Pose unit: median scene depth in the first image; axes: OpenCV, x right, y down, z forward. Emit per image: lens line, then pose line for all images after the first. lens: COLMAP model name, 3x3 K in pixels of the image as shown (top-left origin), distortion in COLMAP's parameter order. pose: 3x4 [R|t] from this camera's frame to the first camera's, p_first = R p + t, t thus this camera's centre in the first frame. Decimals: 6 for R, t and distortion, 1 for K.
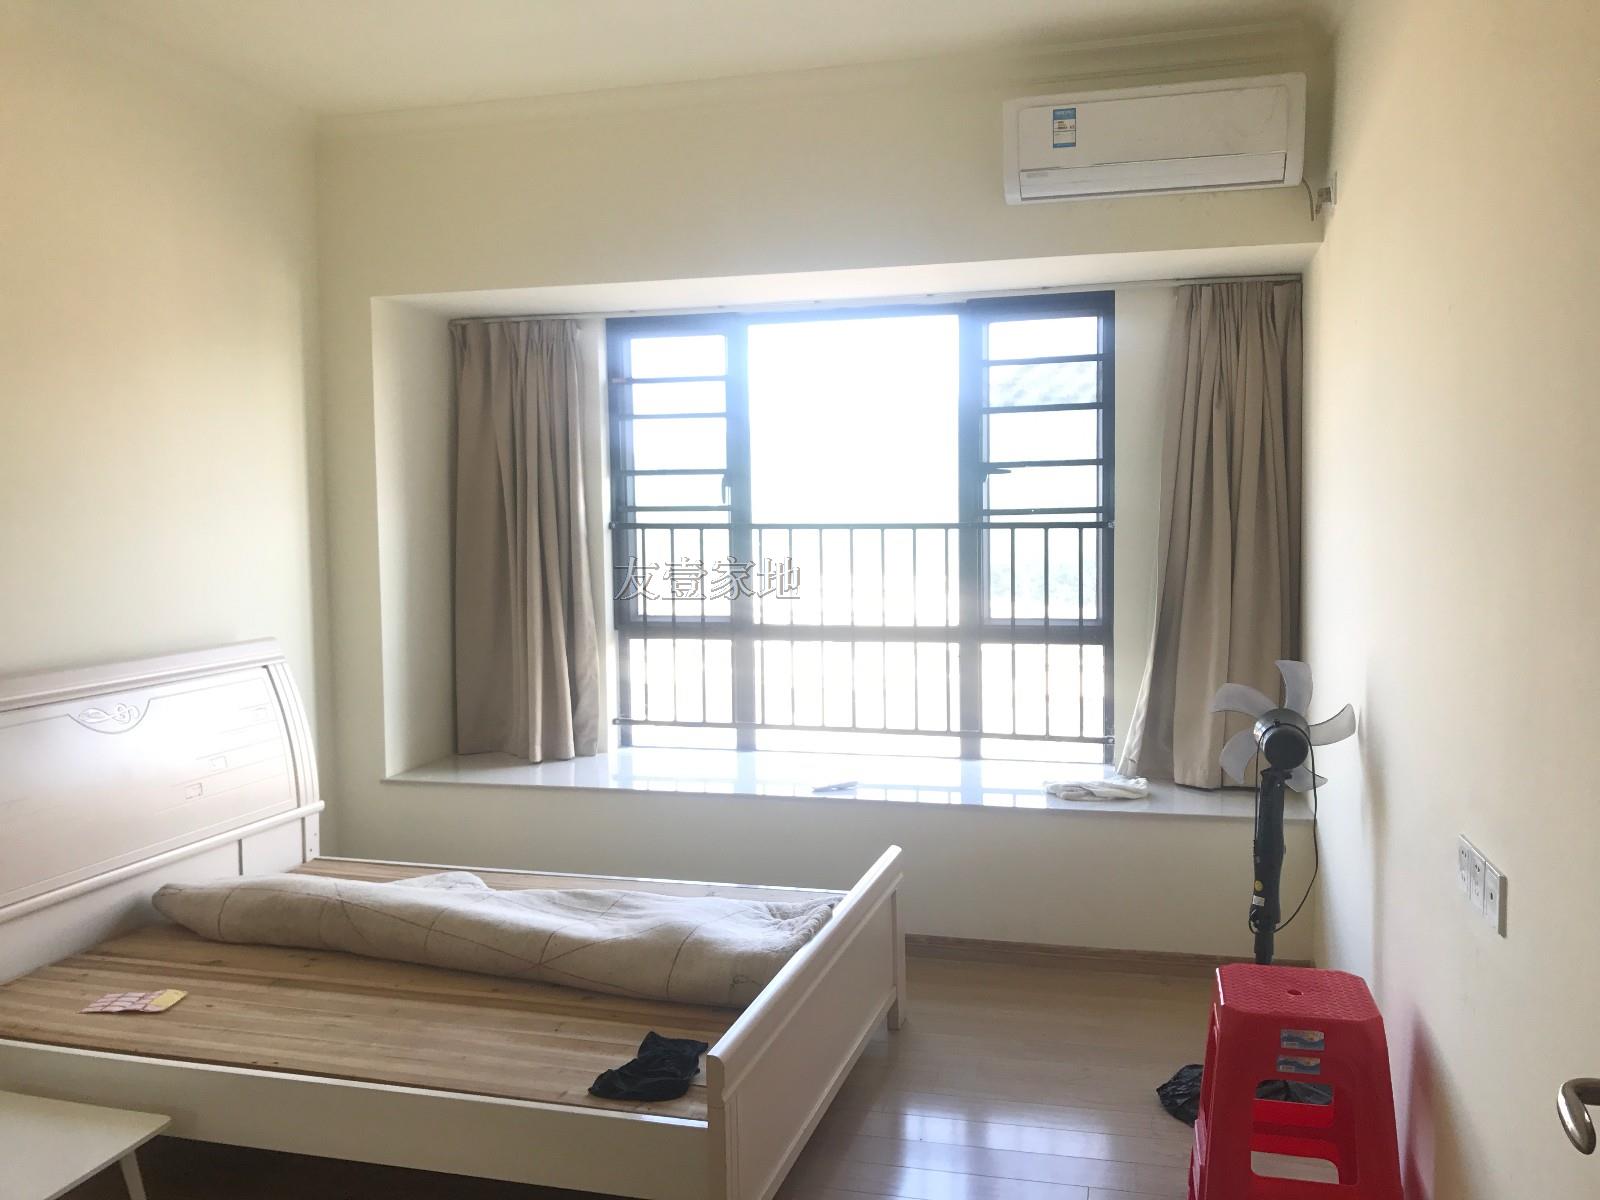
lens RADIAL K [[1323.4, 0, 800.0], [0, 1323.4, 600.0], [0, 0, 1]] dist [-0.000848, 0.008775]
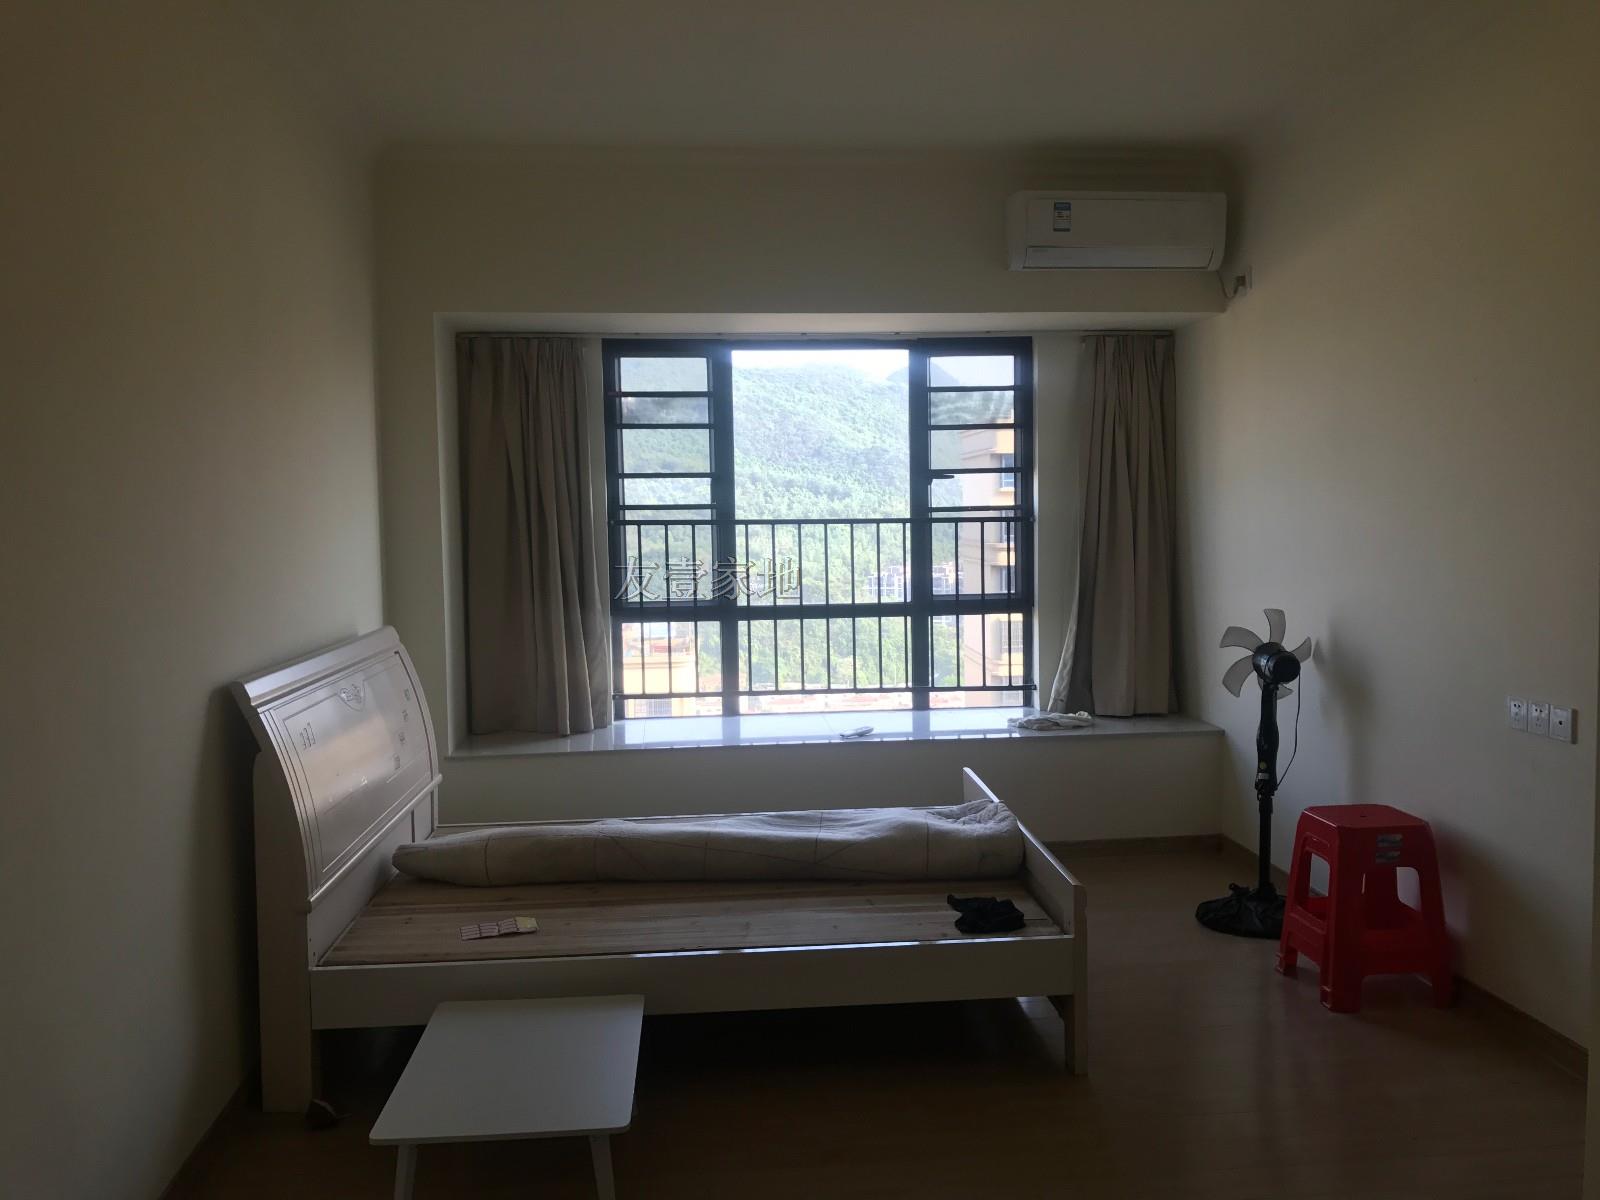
lens RADIAL K [[1317.8, 0, 800.0], [0, 1317.8, 600.0], [0, 0, 1]] dist [0.027871, -0.001936]
pose [[0.936312, -0.026552, 0.350164, -0.415099], [0.027990, 0.999608, 0.000957, 0.014058], [-0.350052, 0.008905, 0.936688, -0.114615]]
